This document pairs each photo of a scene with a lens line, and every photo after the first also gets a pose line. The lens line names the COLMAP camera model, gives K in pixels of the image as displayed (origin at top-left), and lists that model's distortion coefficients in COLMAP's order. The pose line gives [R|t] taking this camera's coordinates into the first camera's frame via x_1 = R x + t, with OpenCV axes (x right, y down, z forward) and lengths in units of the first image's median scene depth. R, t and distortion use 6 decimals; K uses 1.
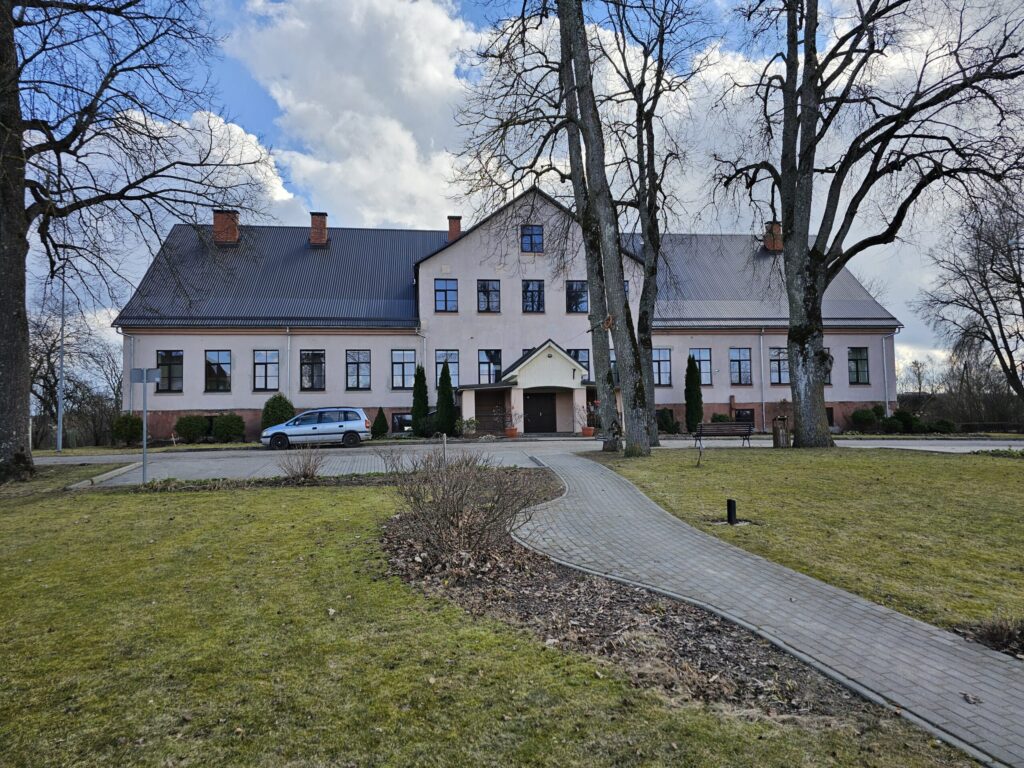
lens RADIAL K [[687.9, 0, 514.4], [0, 687.9, 376.8], [0, 0, 1]] dist [0.074891, 0.001807]
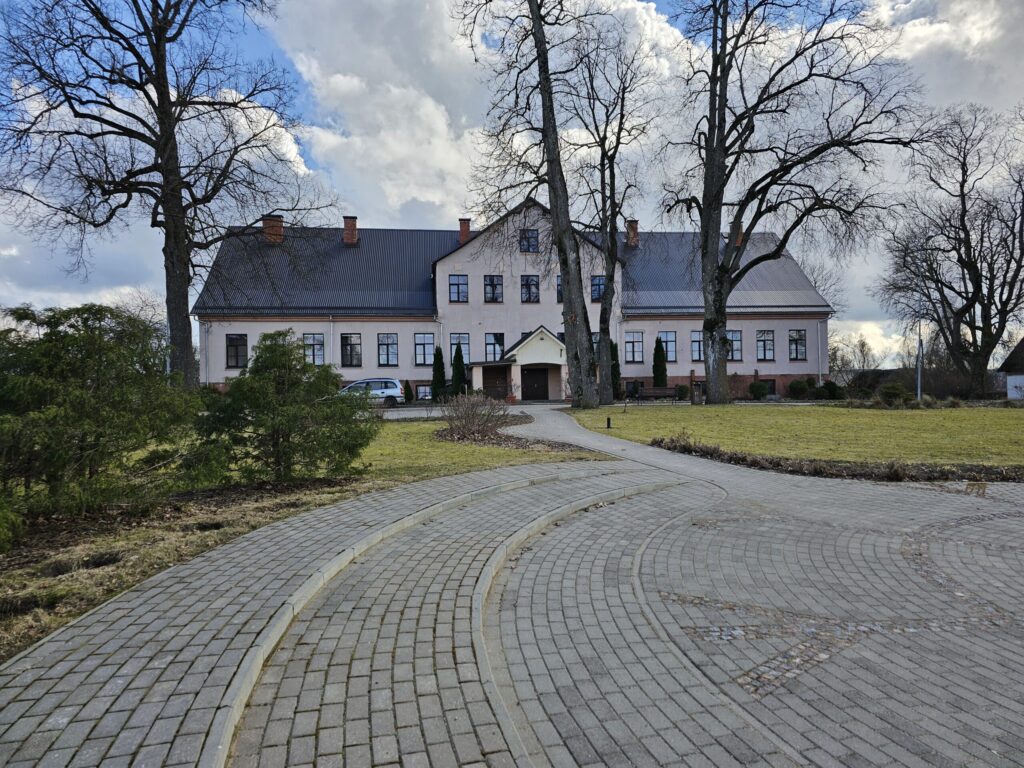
lens RADIAL K [[687.9, 0, 515.8], [0, 687.9, 390.3], [0, 0, 1]] dist [0.074891, 0.001807]
pose [[0.999924, -0.001998, -0.012140, 0.017383], [0.002621, 0.998666, 0.051565, -0.001028], [0.012021, -0.051593, 0.998596, -0.237278]]
